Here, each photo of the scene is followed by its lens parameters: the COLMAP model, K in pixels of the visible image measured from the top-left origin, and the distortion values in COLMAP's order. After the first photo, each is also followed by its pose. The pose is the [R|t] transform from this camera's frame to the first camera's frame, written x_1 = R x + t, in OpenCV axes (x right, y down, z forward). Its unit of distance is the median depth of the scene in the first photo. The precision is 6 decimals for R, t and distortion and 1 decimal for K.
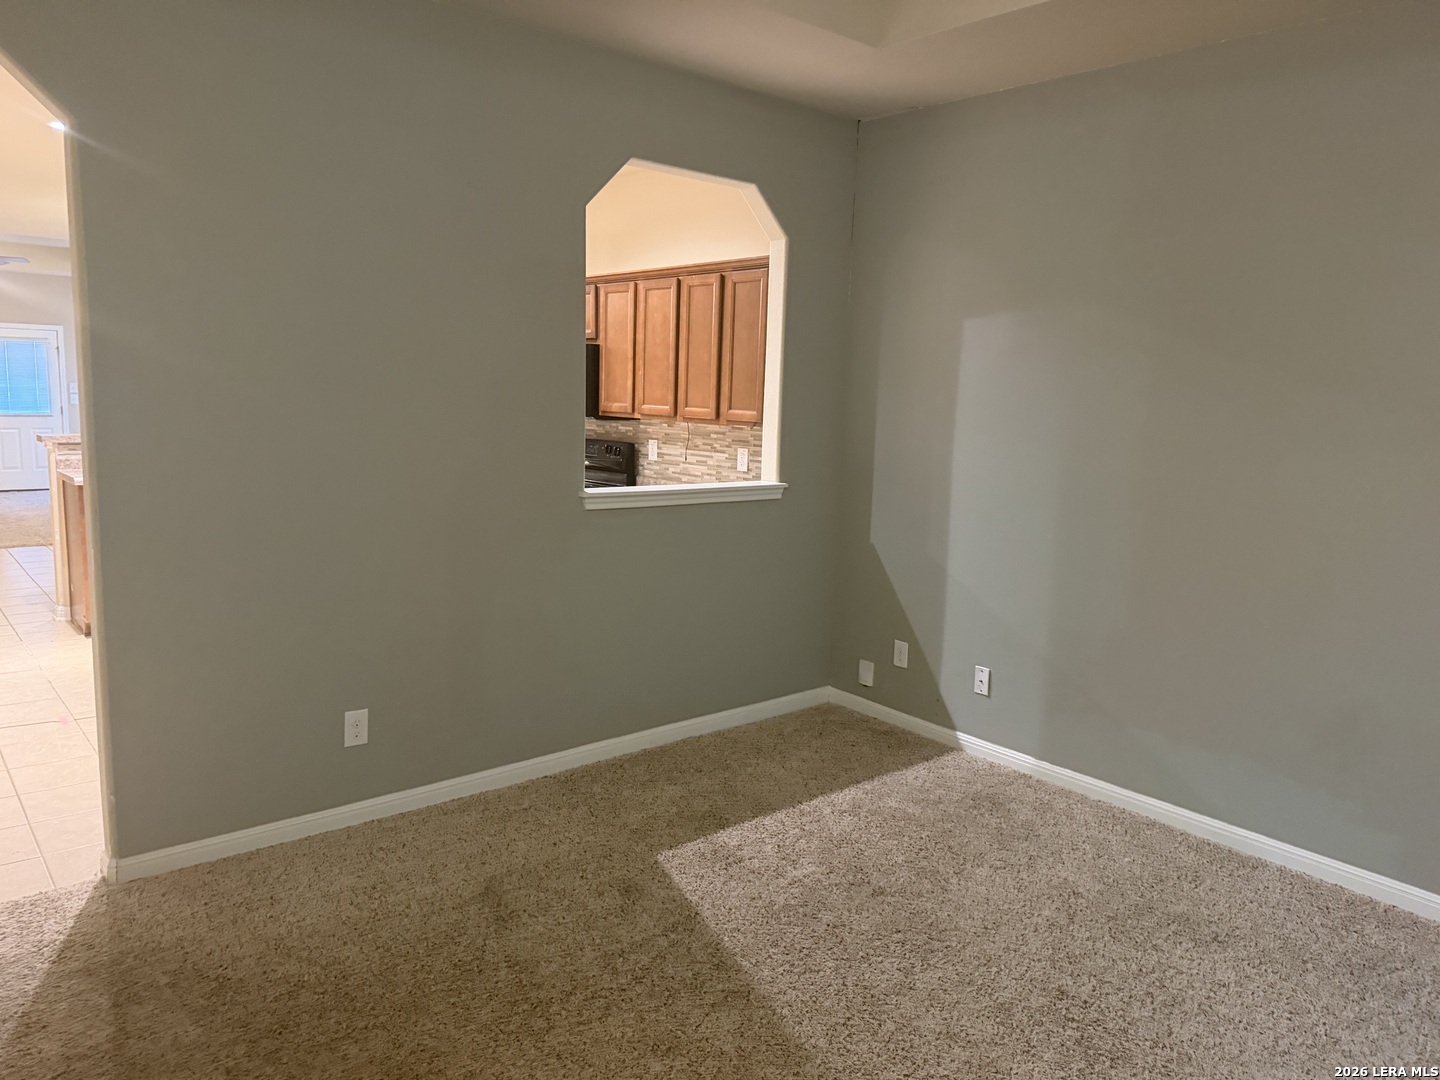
lens RADIAL K [[1007.7, 0, 704.2], [0, 1007.7, 532.0], [0, 0, 1]] dist [0.056924, -0.066658]
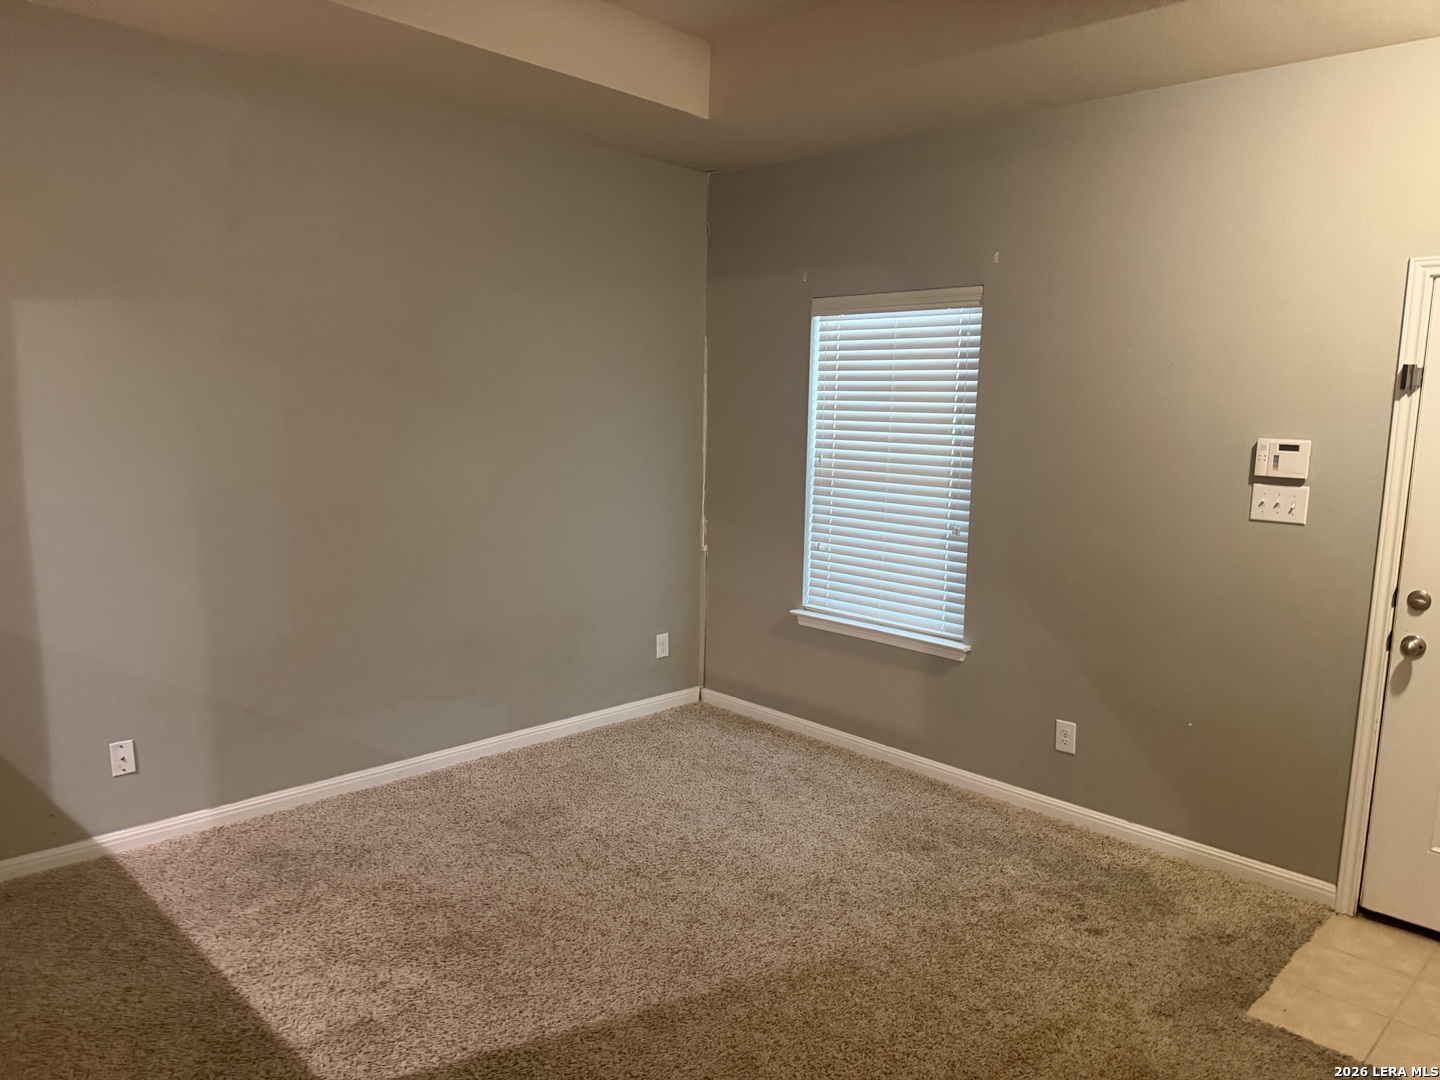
lens RADIAL K [[1007.7, 0, 711.3], [0, 1007.7, 541.3], [0, 0, 1]] dist [0.056924, -0.066658]
pose [[-0.090674, -0.170195, 0.981230, -0.557802], [0.110935, 0.977430, 0.179787, -0.120232], [-0.989683, 0.125155, -0.069747, 0.598882]]
